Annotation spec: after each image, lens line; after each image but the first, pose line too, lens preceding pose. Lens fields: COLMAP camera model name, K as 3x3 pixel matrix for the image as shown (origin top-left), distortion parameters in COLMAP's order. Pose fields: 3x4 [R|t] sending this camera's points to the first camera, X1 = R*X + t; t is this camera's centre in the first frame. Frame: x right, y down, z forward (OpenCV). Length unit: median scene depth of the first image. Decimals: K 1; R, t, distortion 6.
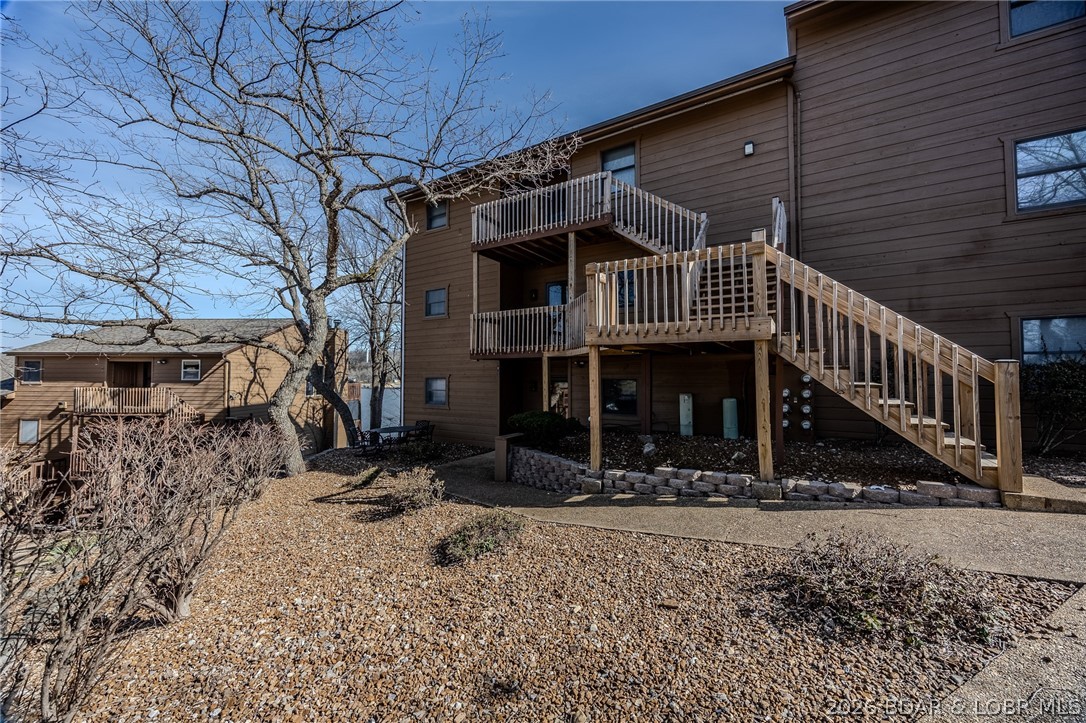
lens RADIAL K [[416.1, 0, 544.2], [0, 416.1, 360.2], [0, 0, 1]] dist [0.000532, -0.000107]
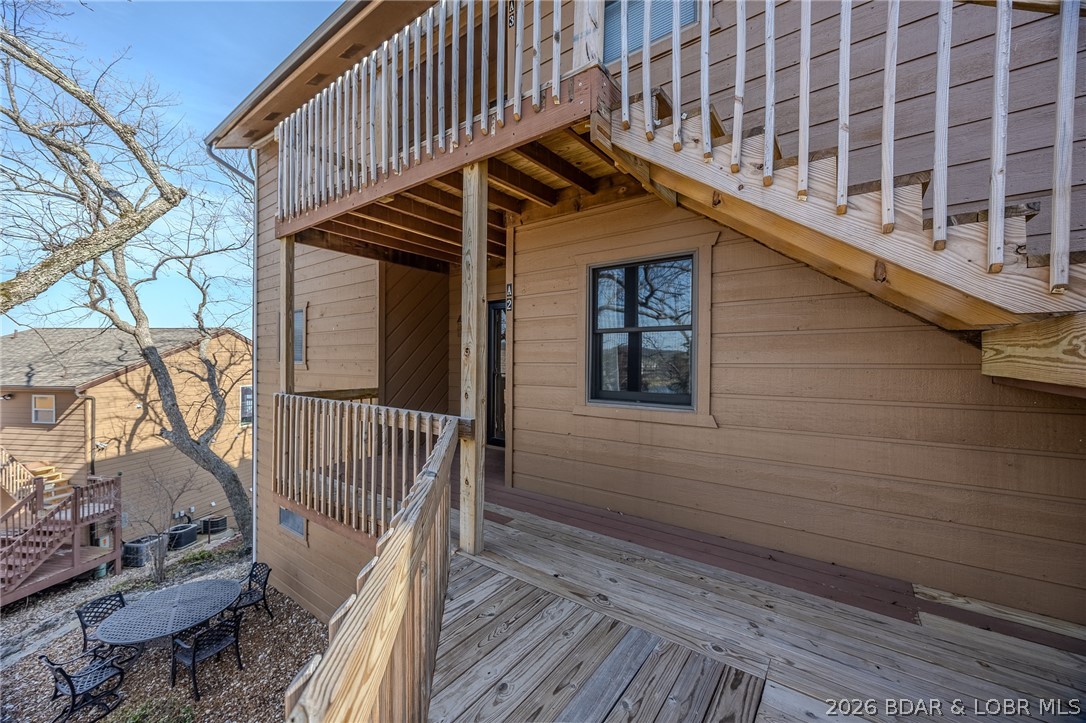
lens RADIAL K [[416.1, 0, 542.9], [0, 416.1, 363.0], [0, 0, 1]] dist [0.000532, -0.000107]
pose [[0.997596, 0.003923, -0.069191, 0.066066], [-0.000934, 0.999067, 0.043182, -0.088931], [0.069296, -0.043014, 0.996668, 0.344488]]
